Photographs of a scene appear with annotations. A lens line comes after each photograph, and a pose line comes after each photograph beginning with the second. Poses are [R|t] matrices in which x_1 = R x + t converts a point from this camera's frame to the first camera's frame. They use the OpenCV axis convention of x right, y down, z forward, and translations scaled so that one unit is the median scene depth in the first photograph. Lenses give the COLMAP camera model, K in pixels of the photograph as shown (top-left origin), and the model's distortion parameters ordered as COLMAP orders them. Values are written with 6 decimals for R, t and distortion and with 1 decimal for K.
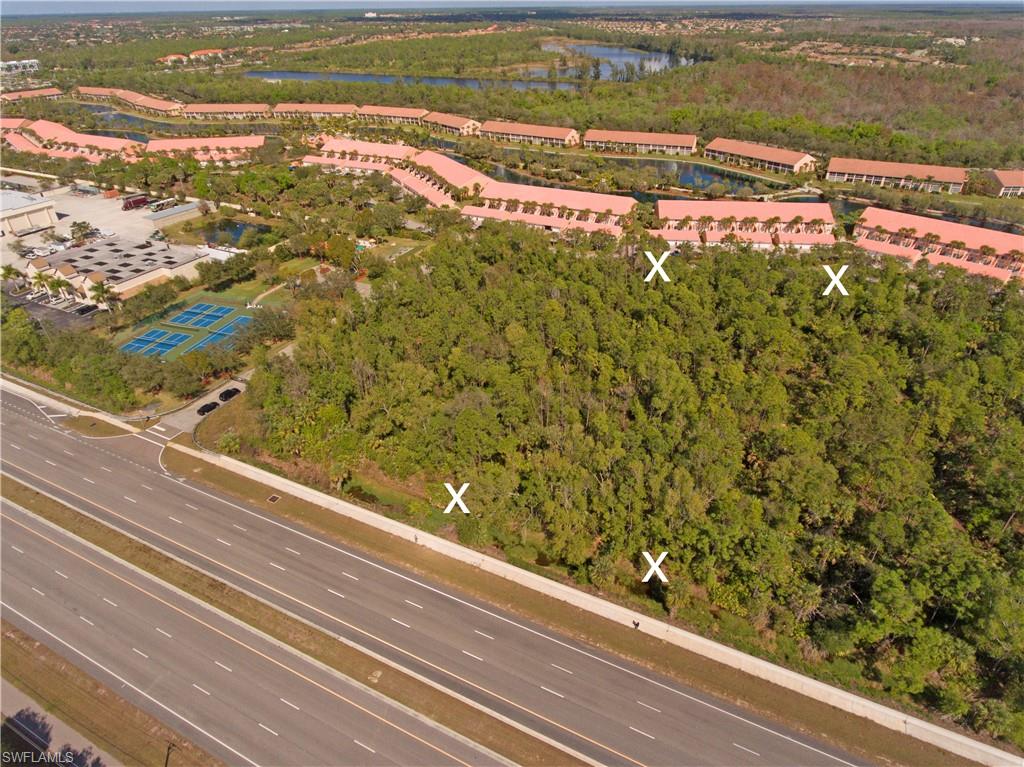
lens RADIAL K [[603.8, 0, 512.0], [0, 603.8, 381.2], [0, 0, 1]] dist [0.001060, -0.004045]
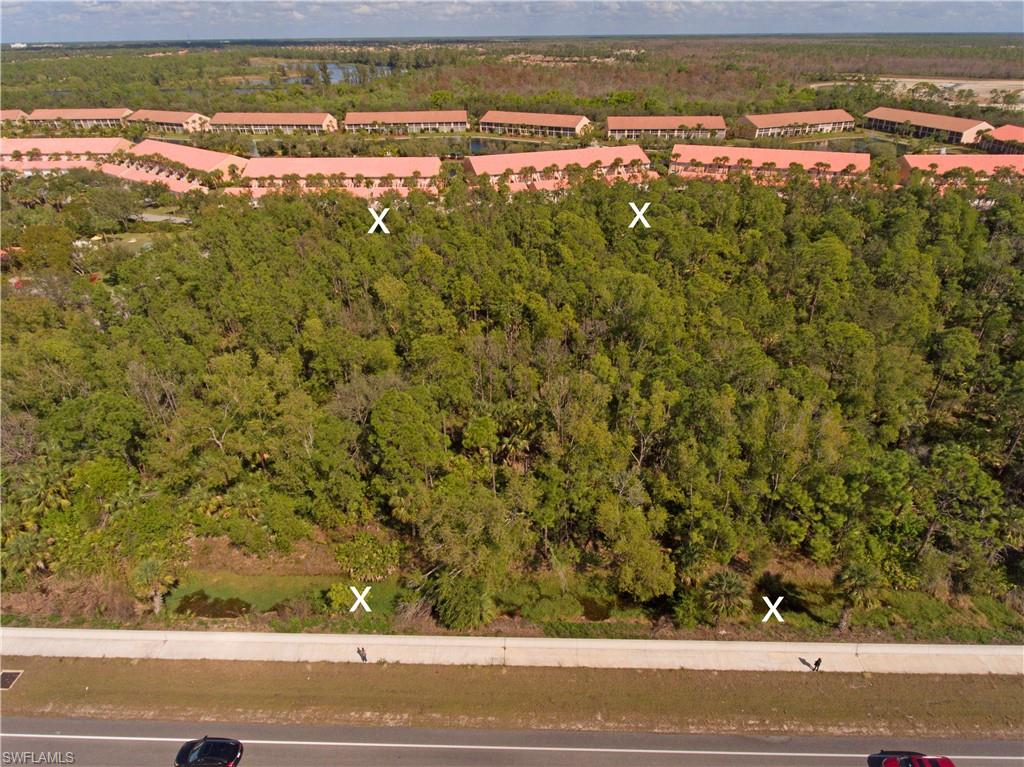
lens RADIAL K [[603.8, 0, 513.8], [0, 603.8, 378.6], [0, 0, 1]] dist [0.001060, -0.004045]
pose [[0.909417, -0.202894, 0.363036, -0.079580], [0.219486, 0.975605, -0.004574, 0.028606], [-0.353252, 0.083841, 0.931764, 0.203754]]
